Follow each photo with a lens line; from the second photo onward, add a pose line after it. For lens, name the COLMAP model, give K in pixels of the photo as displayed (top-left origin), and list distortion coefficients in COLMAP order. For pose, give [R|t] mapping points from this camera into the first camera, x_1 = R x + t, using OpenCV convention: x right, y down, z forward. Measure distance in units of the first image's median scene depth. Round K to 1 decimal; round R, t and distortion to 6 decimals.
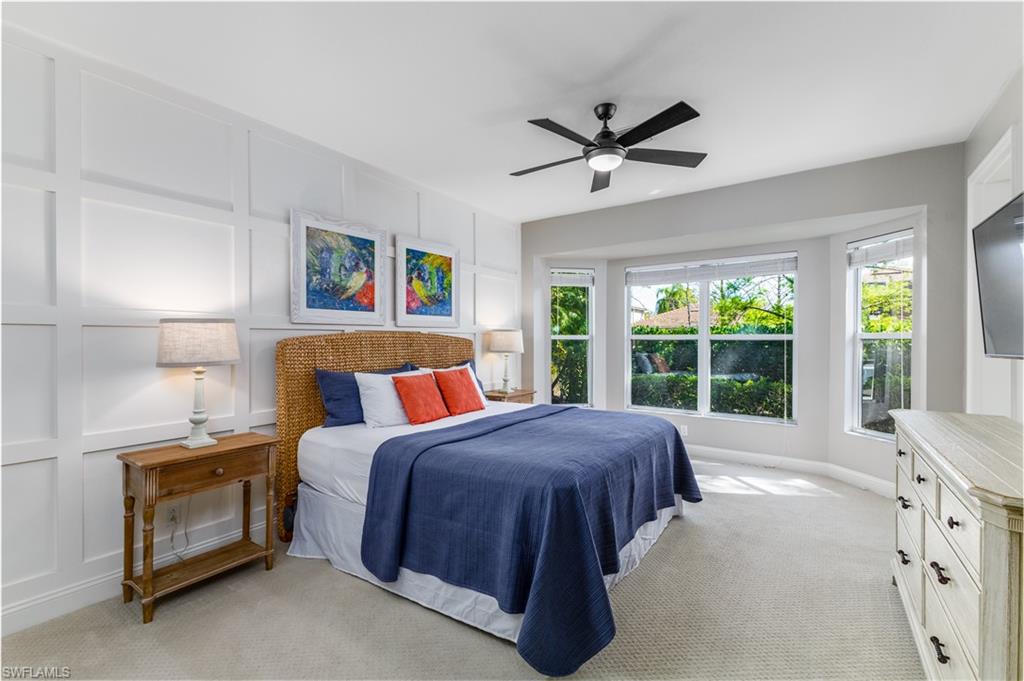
lens RADIAL K [[444.4, 0, 515.8], [0, 444.4, 336.8], [0, 0, 1]] dist [0.020024, -0.004661]
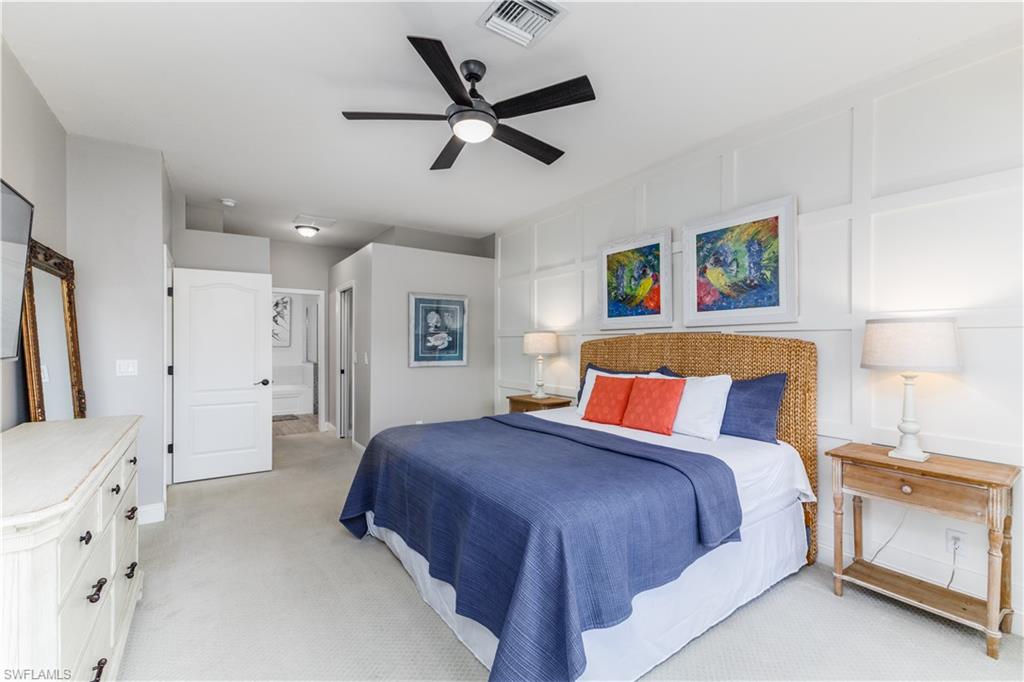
lens RADIAL K [[444.4, 0, 515.8], [0, 444.4, 337.3], [0, 0, 1]] dist [0.020024, -0.004661]
pose [[-0.356276, -0.008005, -0.934347, 0.711689], [0.010217, 0.999870, -0.012462, 0.005298], [0.934325, -0.013986, -0.356148, 1.025534]]
